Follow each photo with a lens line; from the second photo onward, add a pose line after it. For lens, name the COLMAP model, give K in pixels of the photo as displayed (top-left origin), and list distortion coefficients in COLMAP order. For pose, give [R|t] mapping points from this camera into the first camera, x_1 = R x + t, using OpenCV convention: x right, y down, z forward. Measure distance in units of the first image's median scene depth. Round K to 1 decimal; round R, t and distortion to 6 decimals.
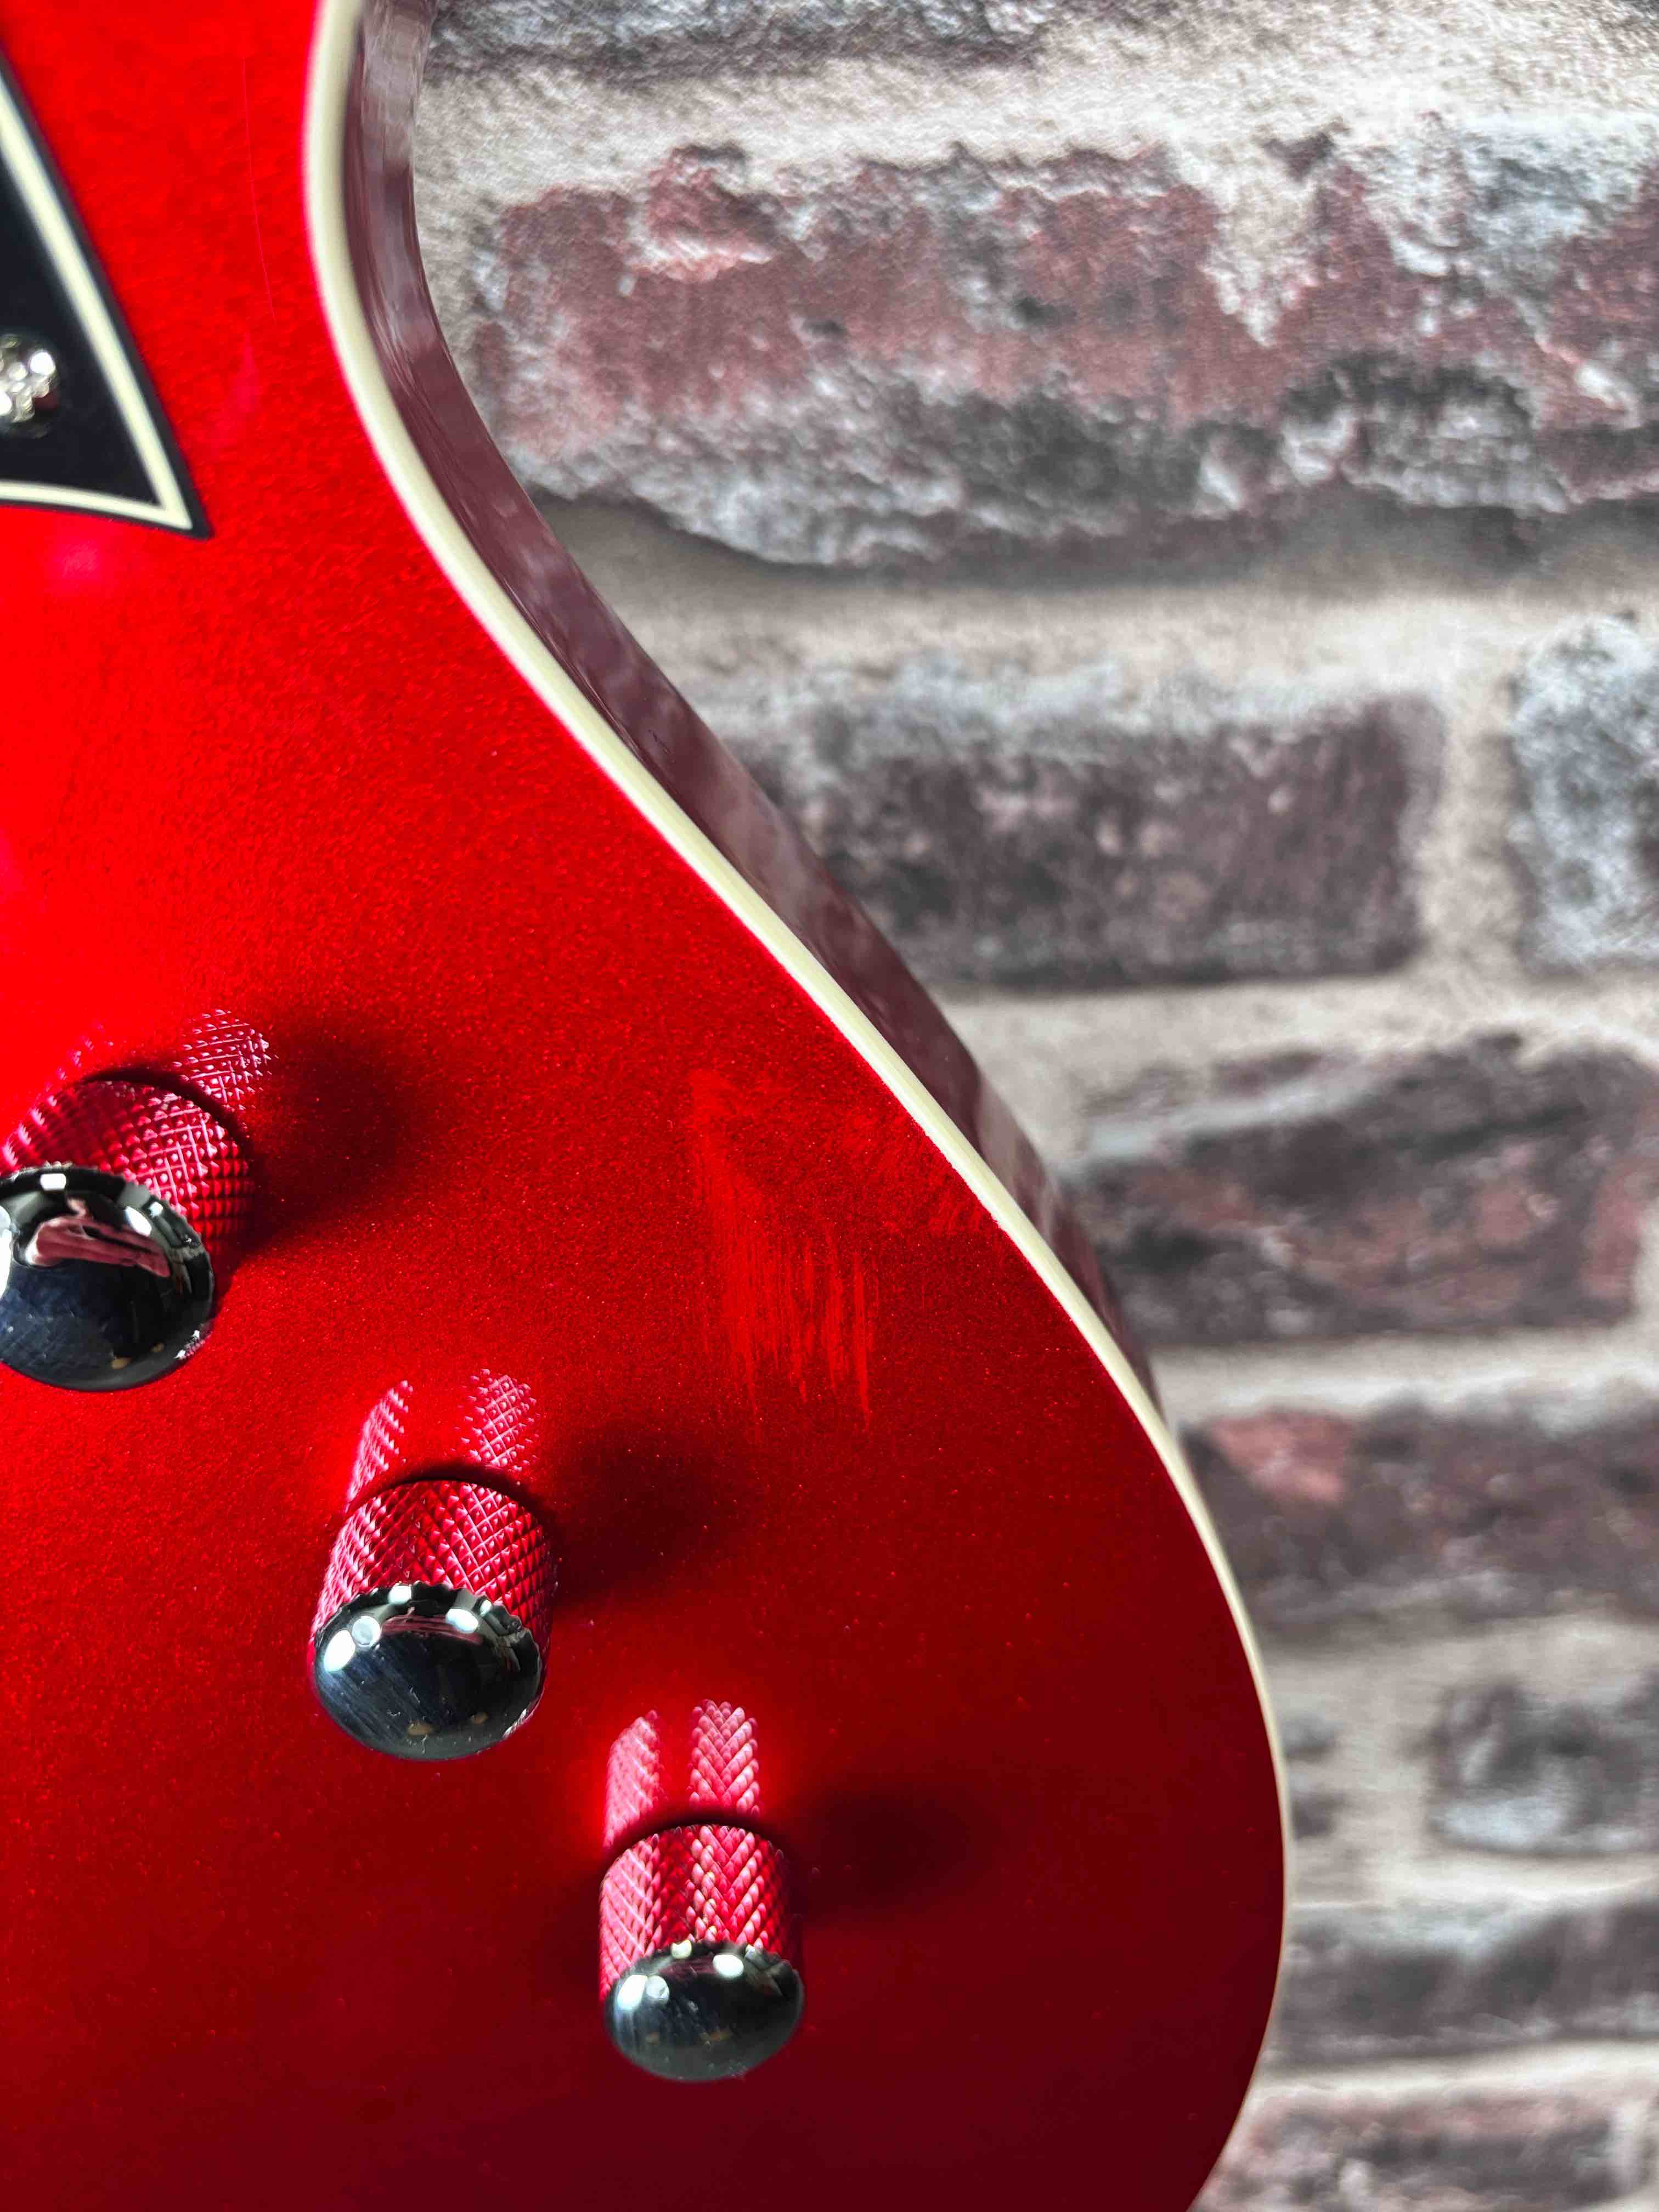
lens RADIAL K [[1760.7, 0, 851.1], [0, 1760.7, 1081.9], [0, 0, 1]] dist [-0.034243, 0.010427]
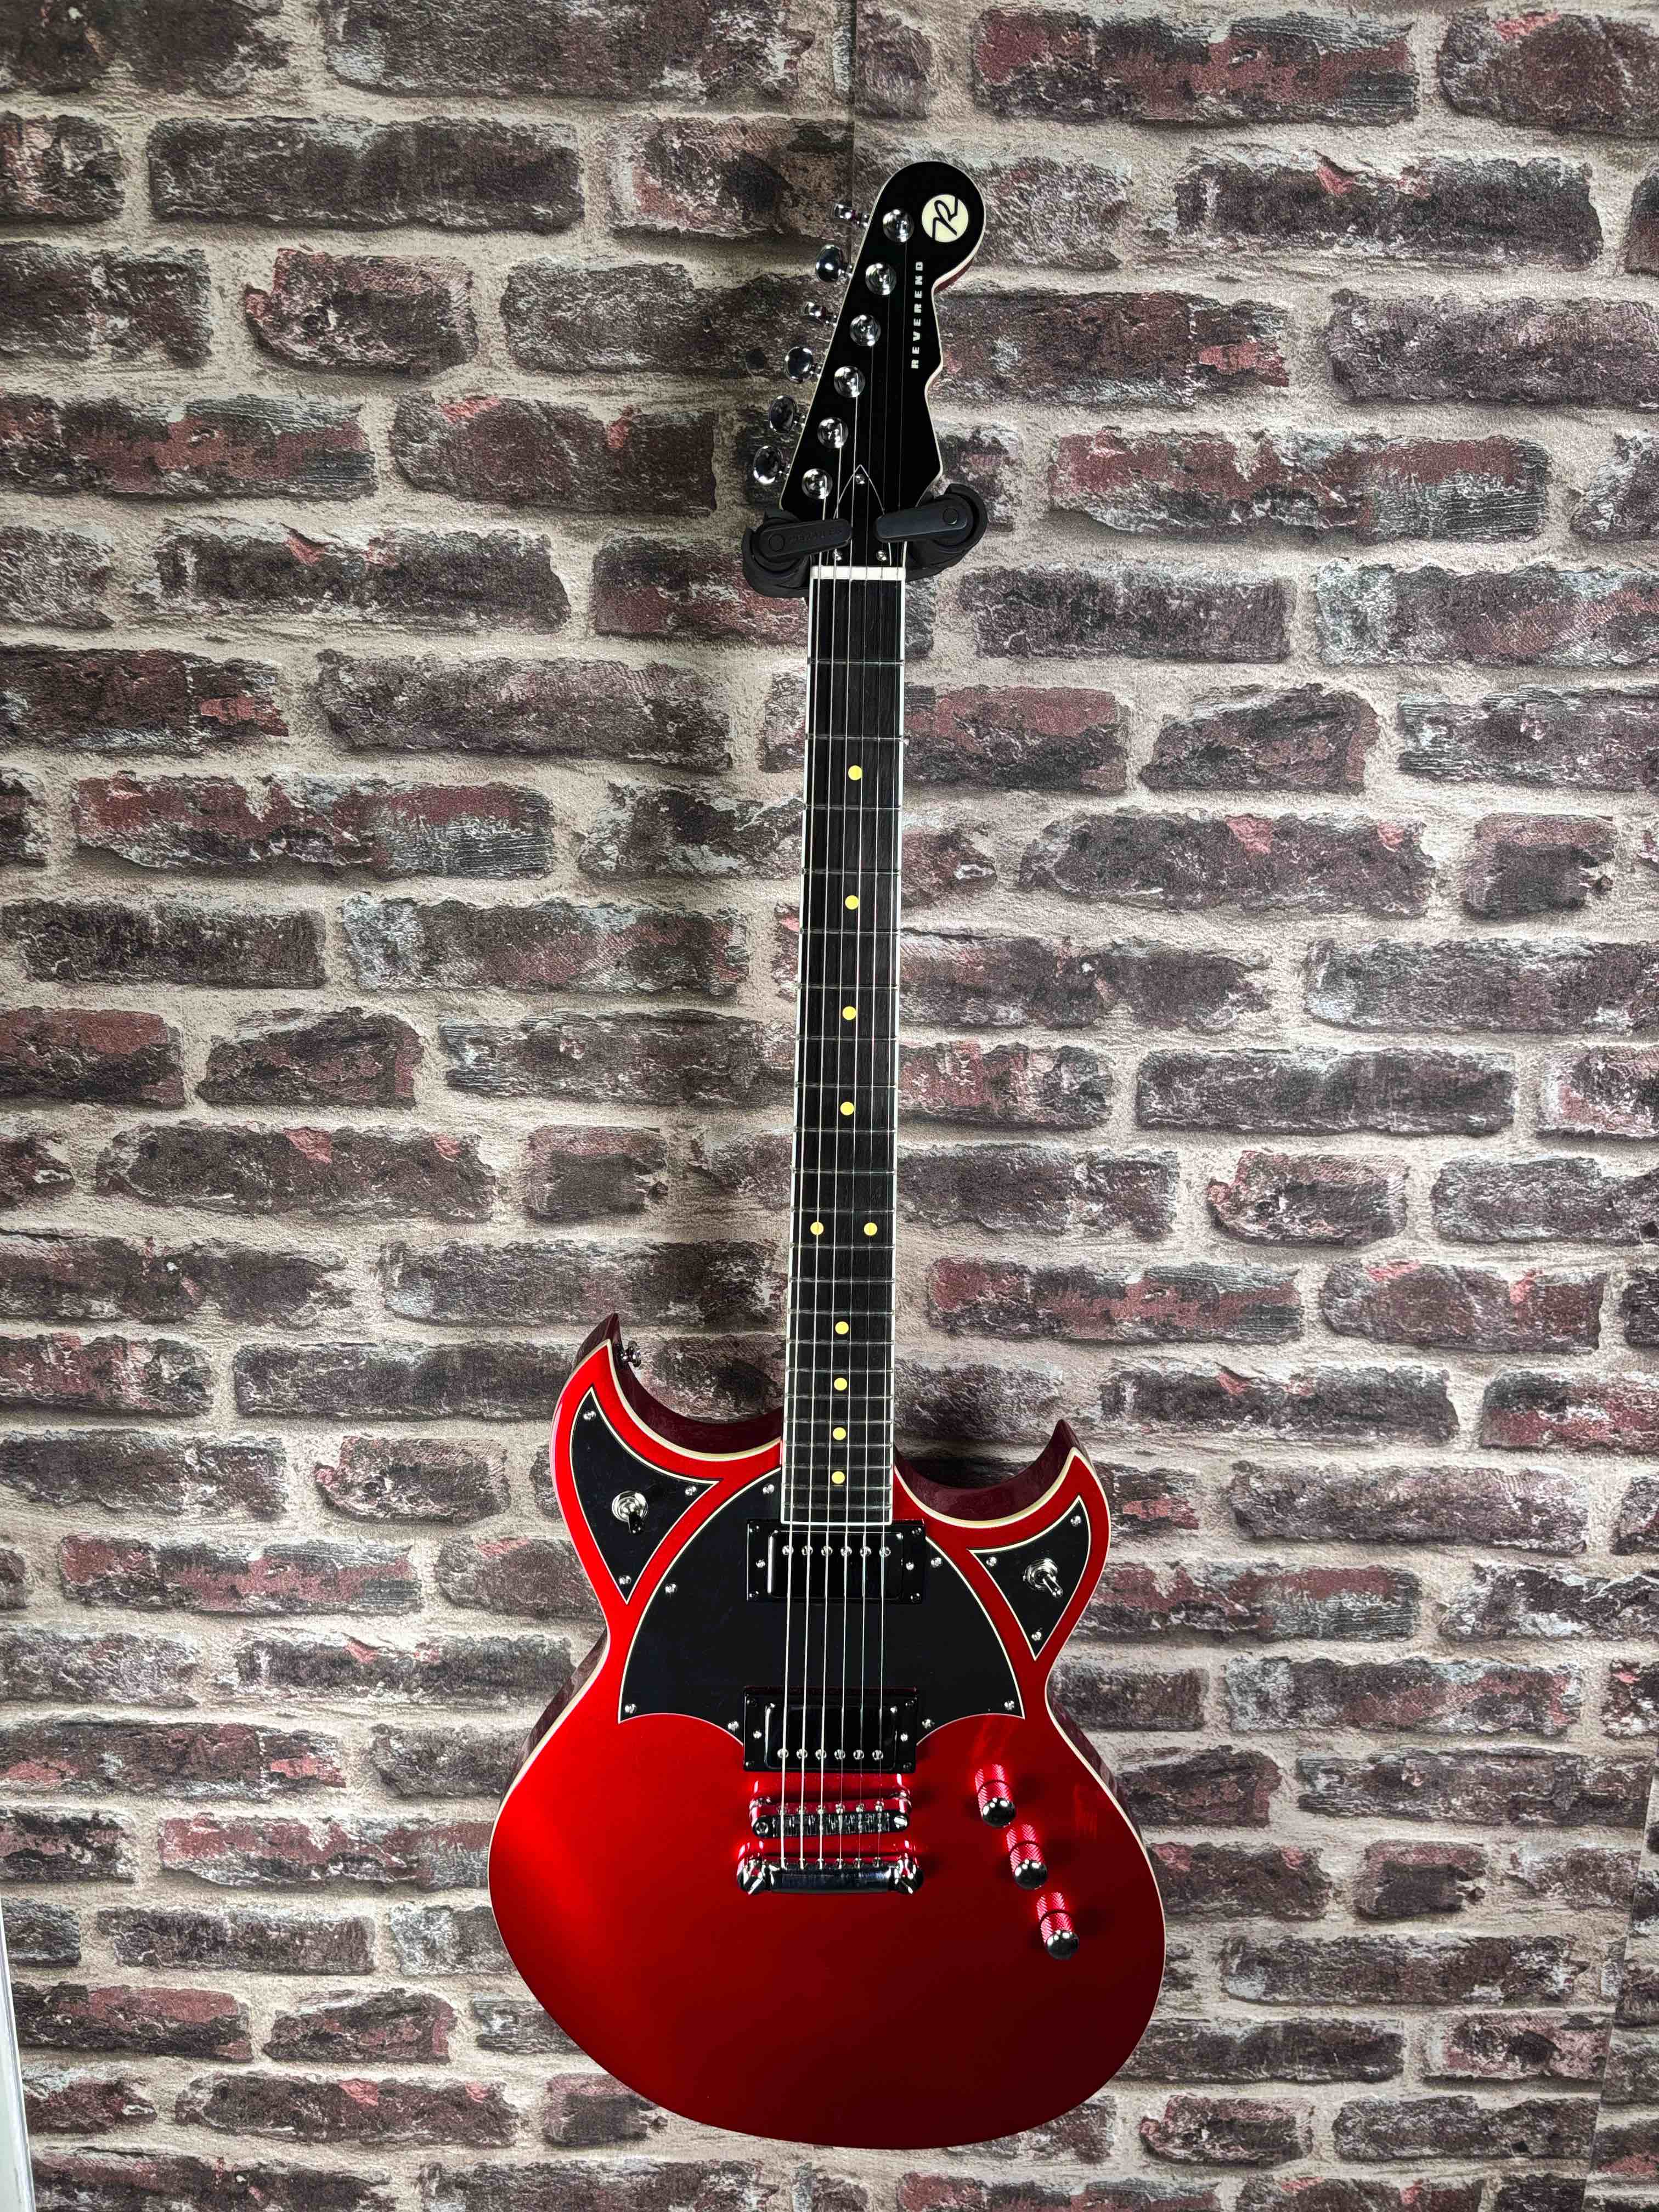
lens RADIAL K [[1695.7, 0, 830.1], [0, 1695.7, 1077.0], [0, 0, 1]] dist [0.009528, -0.015317]
pose [[0.997300, 0.059601, -0.042901, -0.464672], [-0.067744, 0.972186, -0.224198, -0.596086], [0.028345, 0.226499, 0.973599, -3.208053]]
